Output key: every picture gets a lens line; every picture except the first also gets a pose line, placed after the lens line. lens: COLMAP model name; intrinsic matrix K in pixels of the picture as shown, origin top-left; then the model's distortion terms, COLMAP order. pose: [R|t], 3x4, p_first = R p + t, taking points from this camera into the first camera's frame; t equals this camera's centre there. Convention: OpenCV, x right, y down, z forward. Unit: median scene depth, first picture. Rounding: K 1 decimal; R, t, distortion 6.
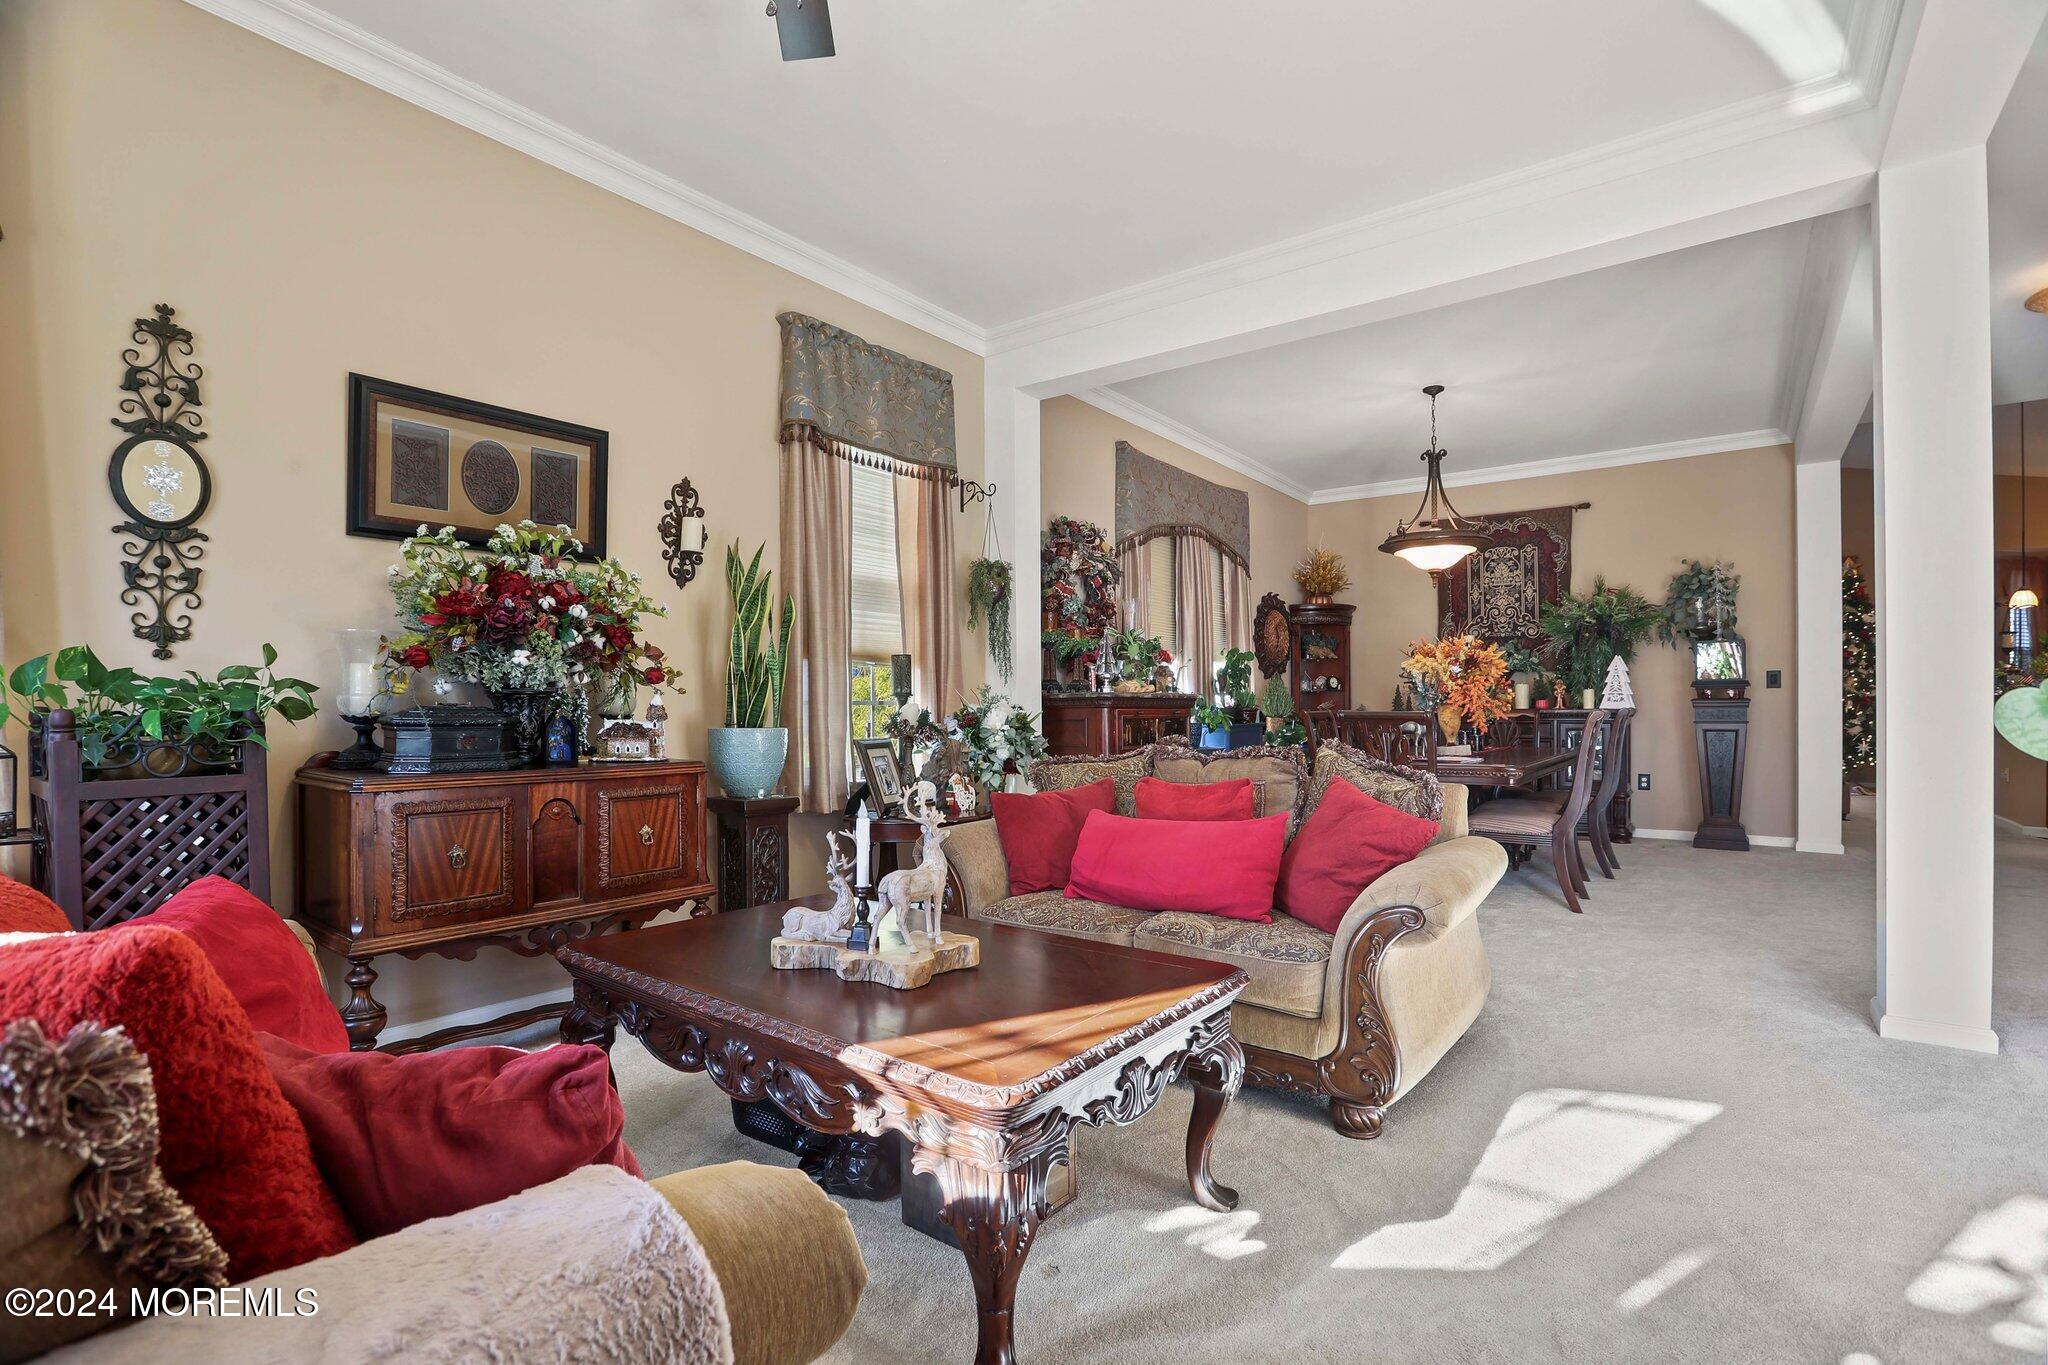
lens RADIAL K [[944.5, 0, 1024.4], [0, 944.5, 692.0], [0, 0, 1]] dist [-0.017457, 0.000877]
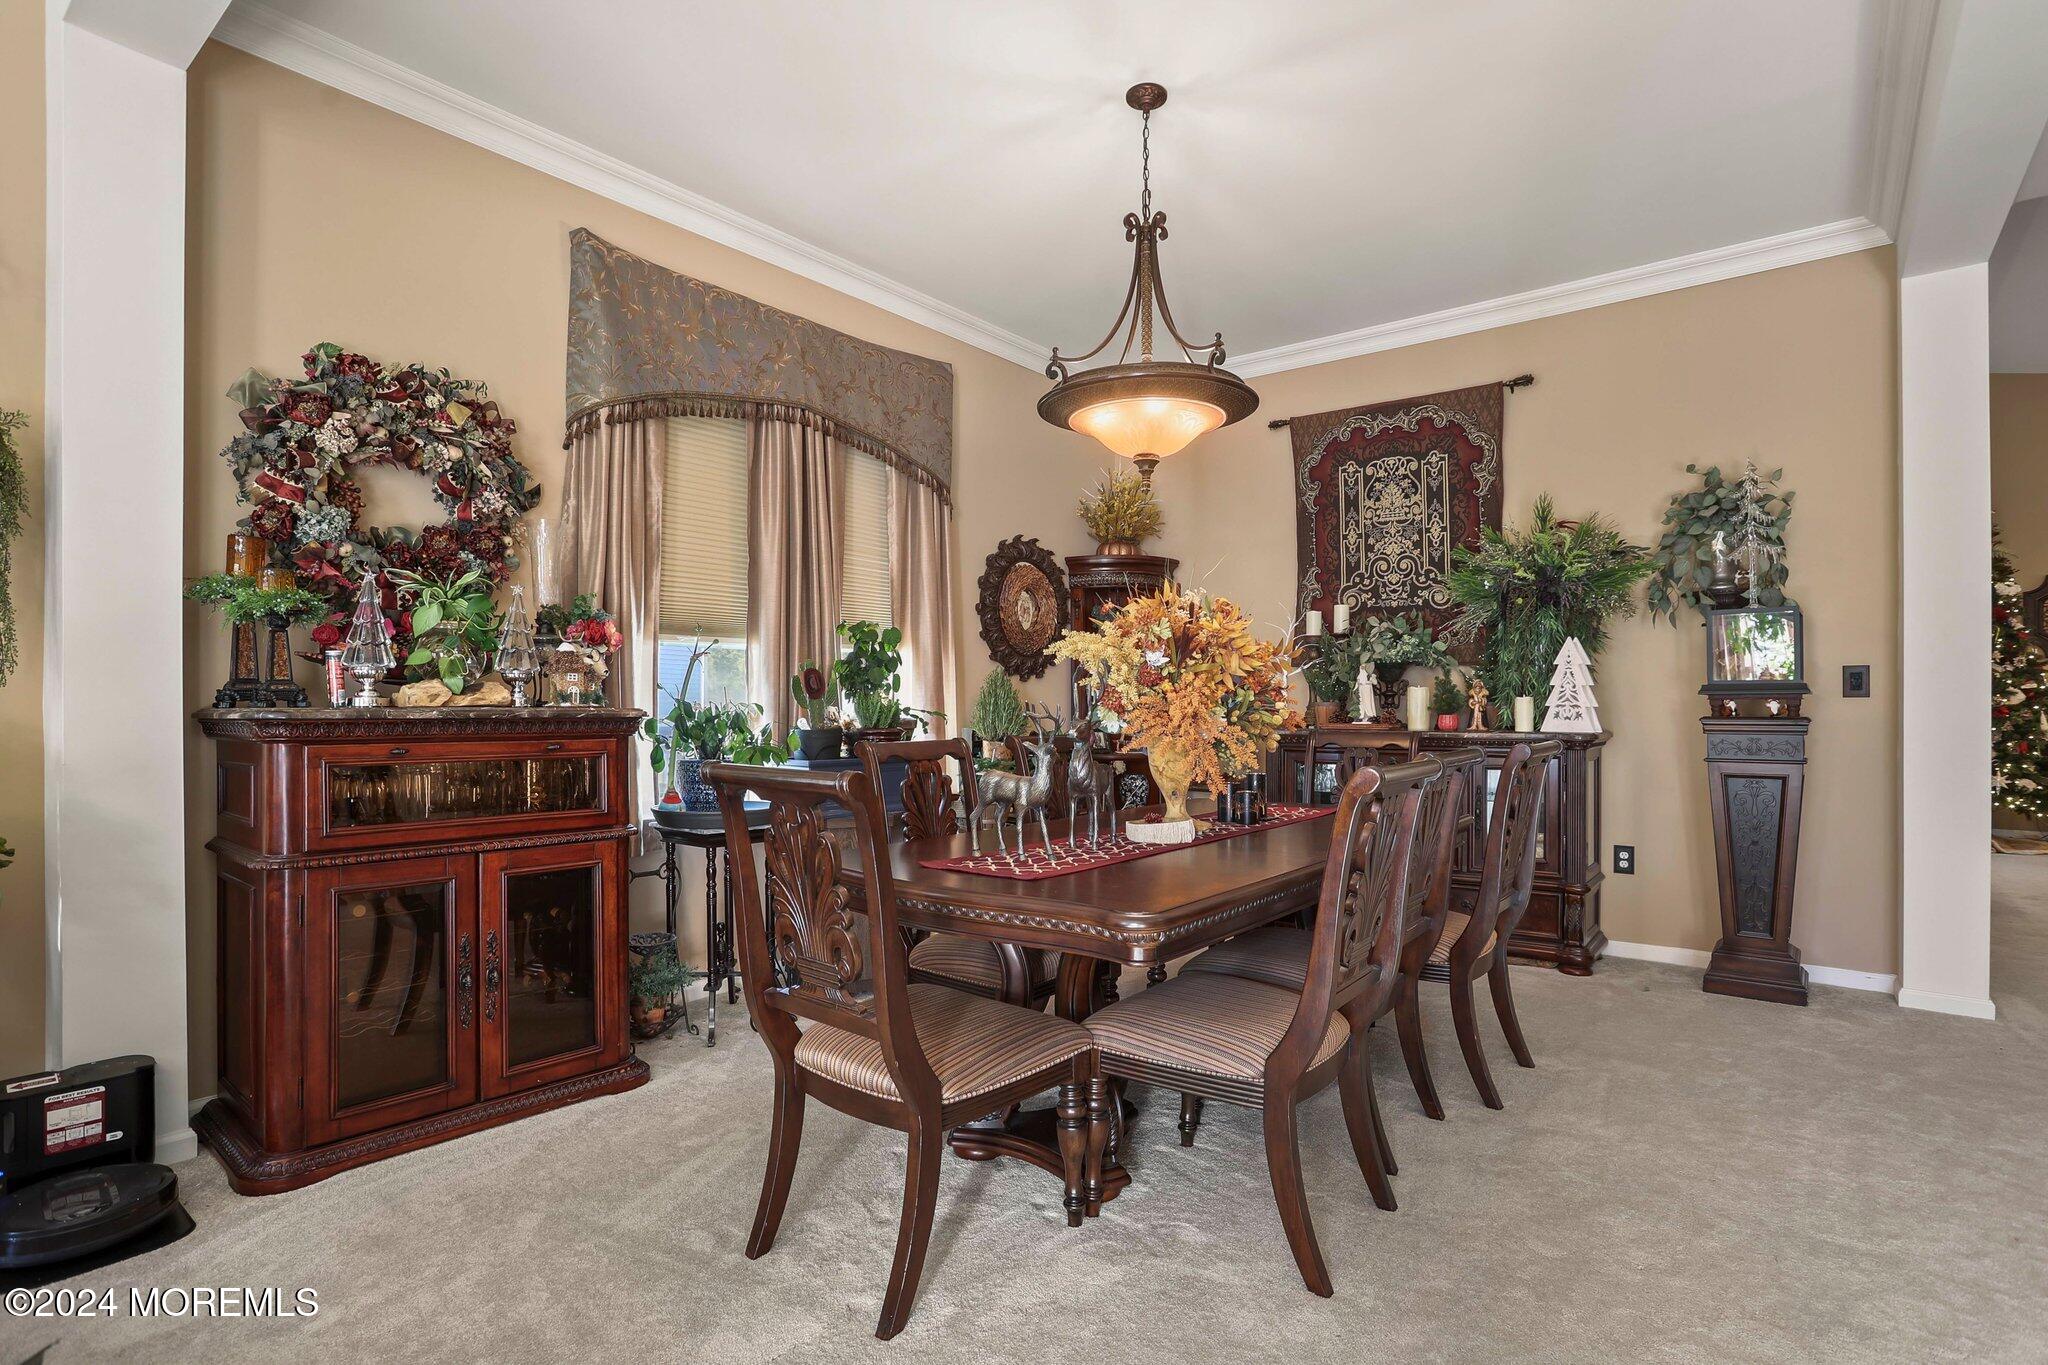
lens RADIAL K [[990.2, 0, 1024.0], [0, 990.2, 682.5], [0, 0, 1]] dist [-0.041036, 0.017821]
pose [[0.999265, 0.003150, -0.038215, 0.322314], [-0.003213, 0.999994, -0.001578, -0.009808], [0.038210, 0.001700, 0.999268, 0.396231]]
